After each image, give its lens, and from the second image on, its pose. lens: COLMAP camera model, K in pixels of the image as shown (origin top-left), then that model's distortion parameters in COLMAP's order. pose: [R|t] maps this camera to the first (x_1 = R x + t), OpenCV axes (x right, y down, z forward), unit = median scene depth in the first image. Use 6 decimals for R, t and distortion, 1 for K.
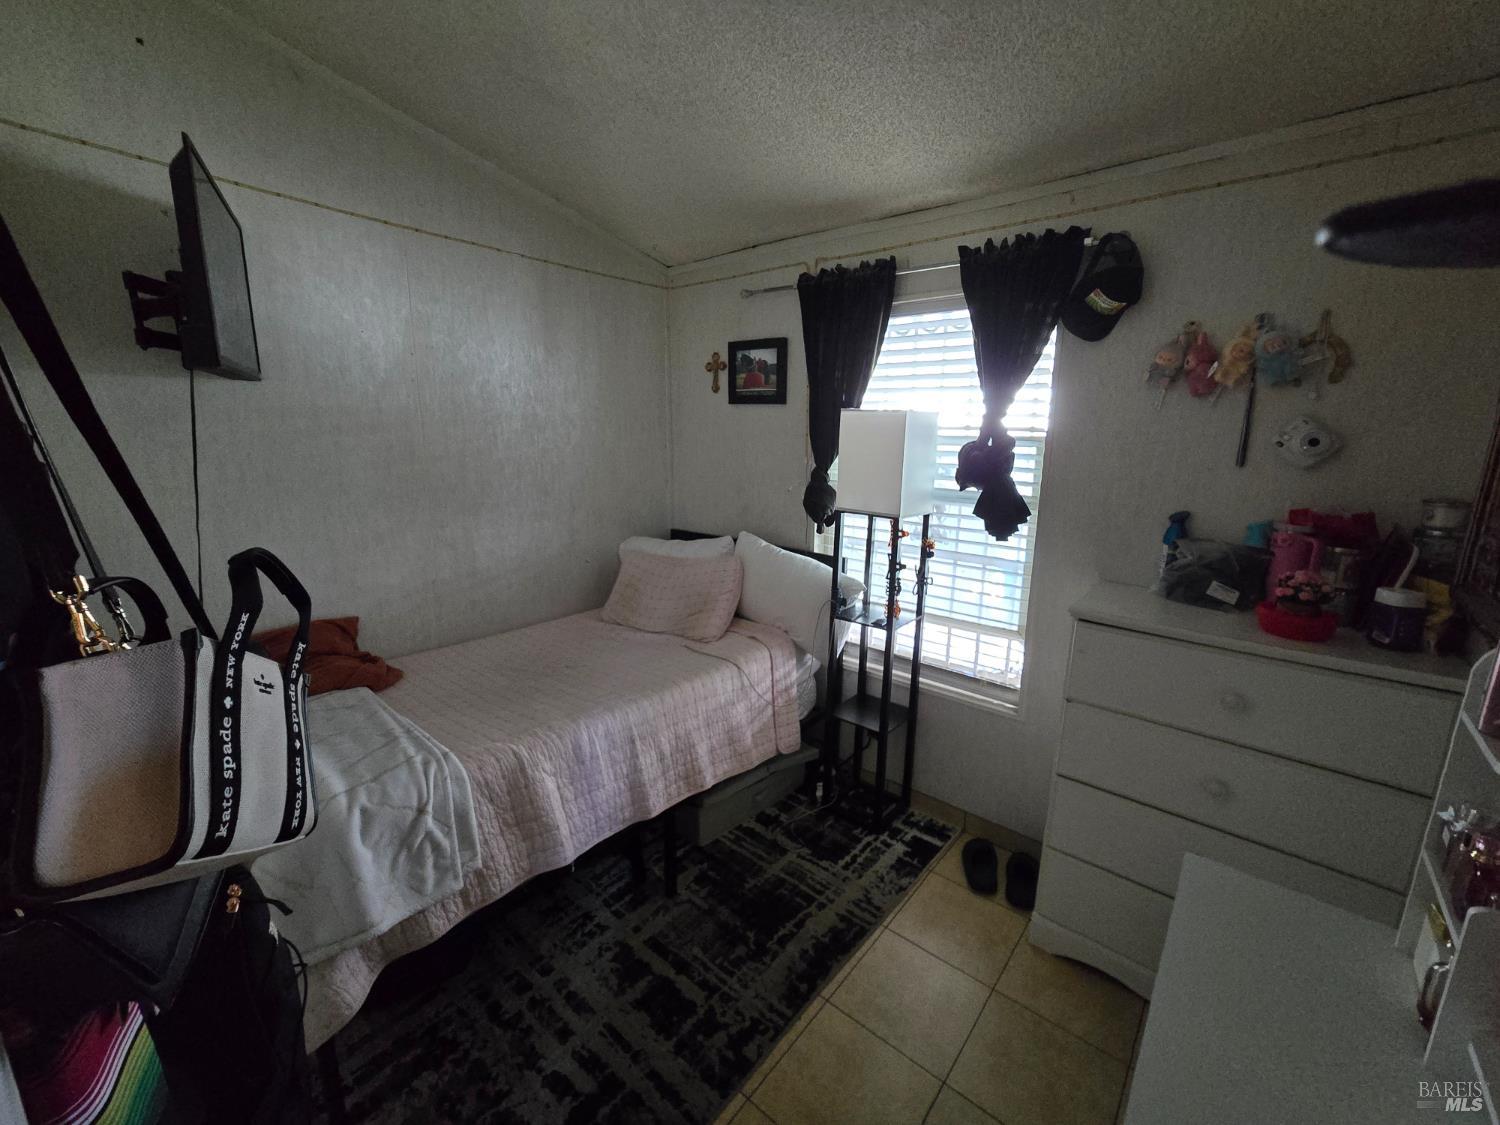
lens RADIAL K [[617.1, 0, 752.0], [0, 617.1, 559.4], [0, 0, 1]] dist [-0.012825, -0.000244]
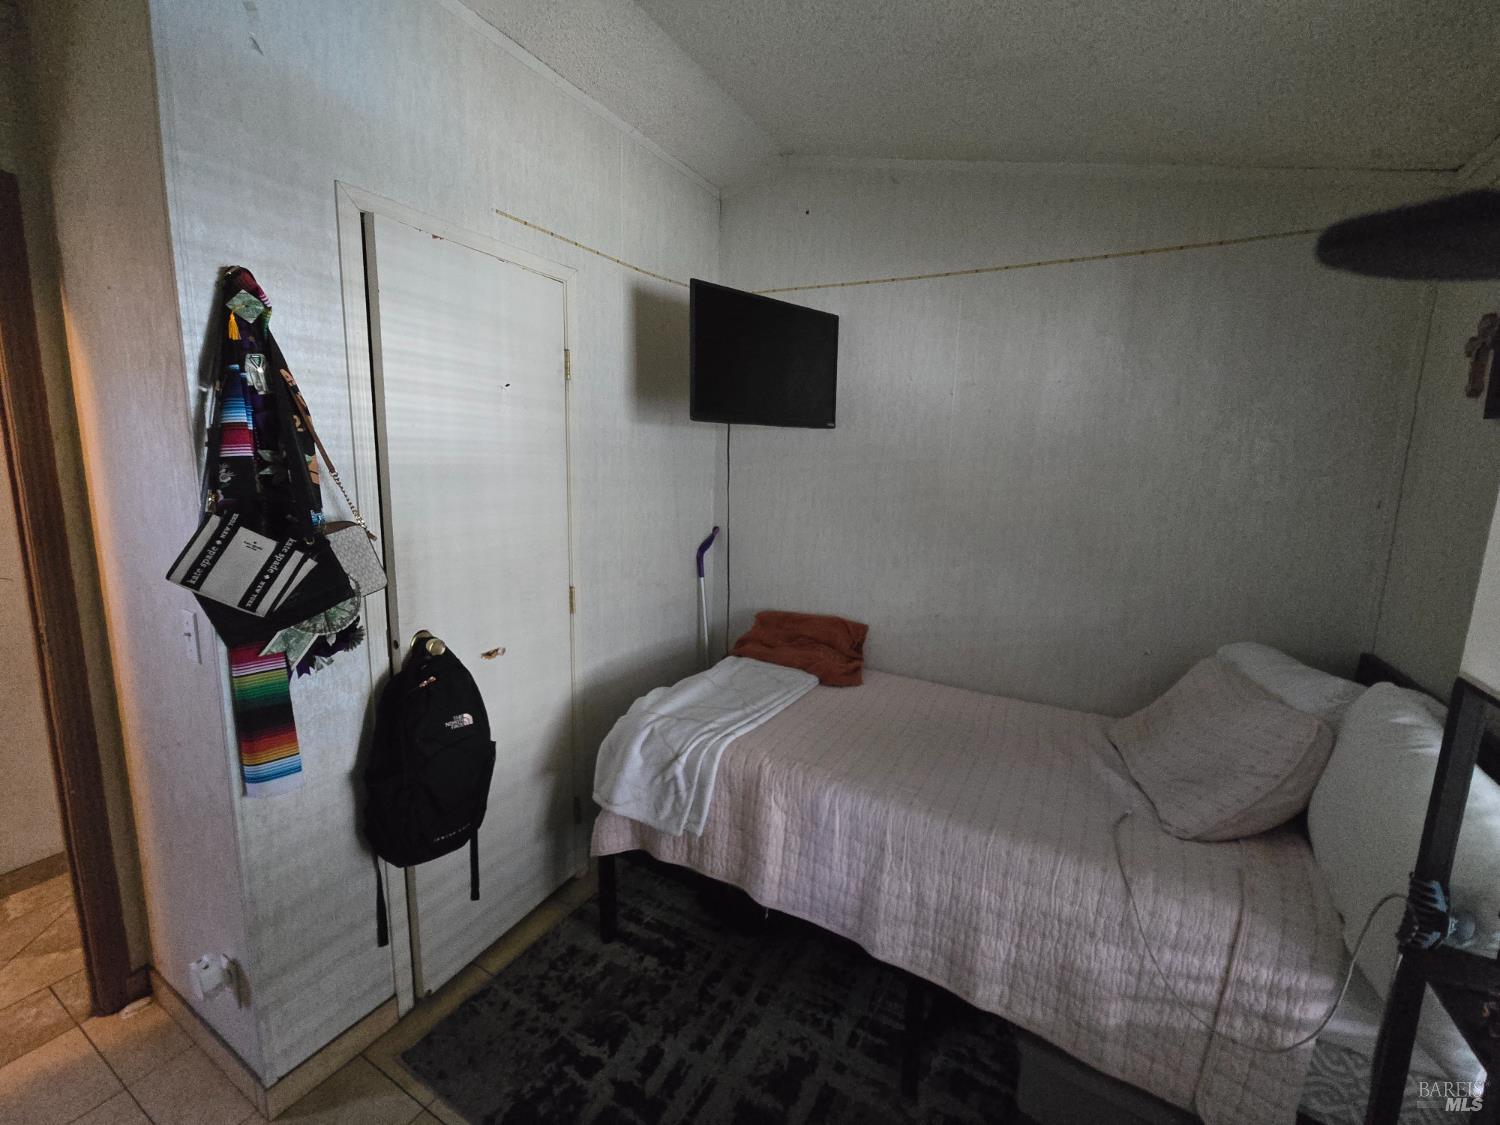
lens RADIAL K [[617.1, 0, 753.2], [0, 617.1, 561.9], [0, 0, 1]] dist [-0.012825, -0.000244]
pose [[0.182558, 0.144310, -0.972547, 0.521213], [-0.225995, 0.968843, 0.101339, -0.111486], [0.956869, 0.201290, 0.209484, 0.634704]]
